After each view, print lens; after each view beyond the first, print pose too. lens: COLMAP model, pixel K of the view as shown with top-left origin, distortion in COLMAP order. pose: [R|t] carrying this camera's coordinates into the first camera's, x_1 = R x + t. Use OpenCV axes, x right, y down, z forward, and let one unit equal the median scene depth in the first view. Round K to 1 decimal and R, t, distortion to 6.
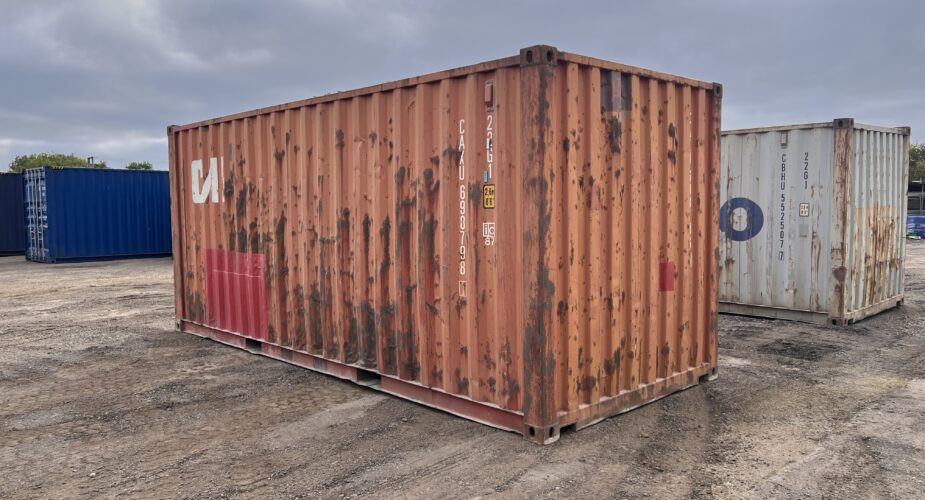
lens RADIAL K [[694.3, 0, 459.3], [0, 694.3, 253.4], [0, 0, 1]] dist [0.074087, -0.078445]
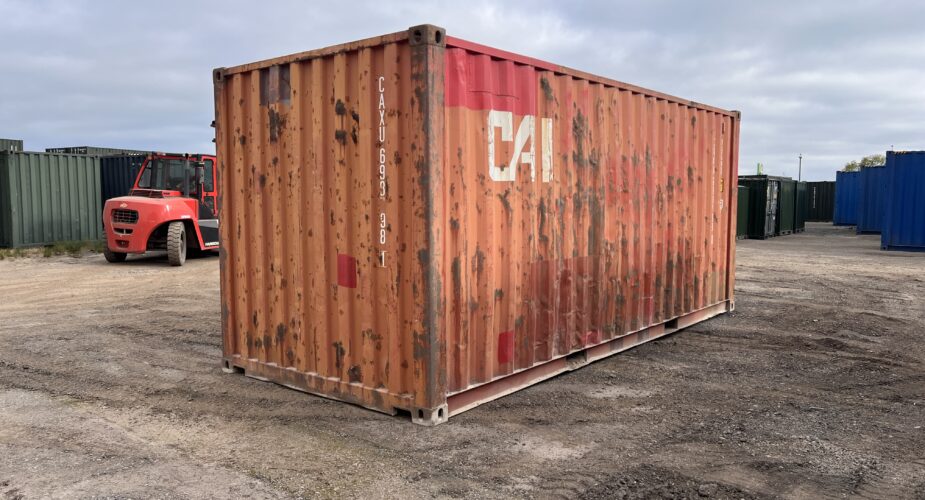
lens RADIAL K [[694.3, 0, 459.3], [0, 694.3, 253.4], [0, 0, 1]] dist [0.074087, -0.078445]
pose [[0.114809, 0.091428, -0.989171, 1.317898], [-0.072365, 0.993880, 0.083464, -0.081571], [0.990748, 0.061999, 0.120723, 1.139807]]
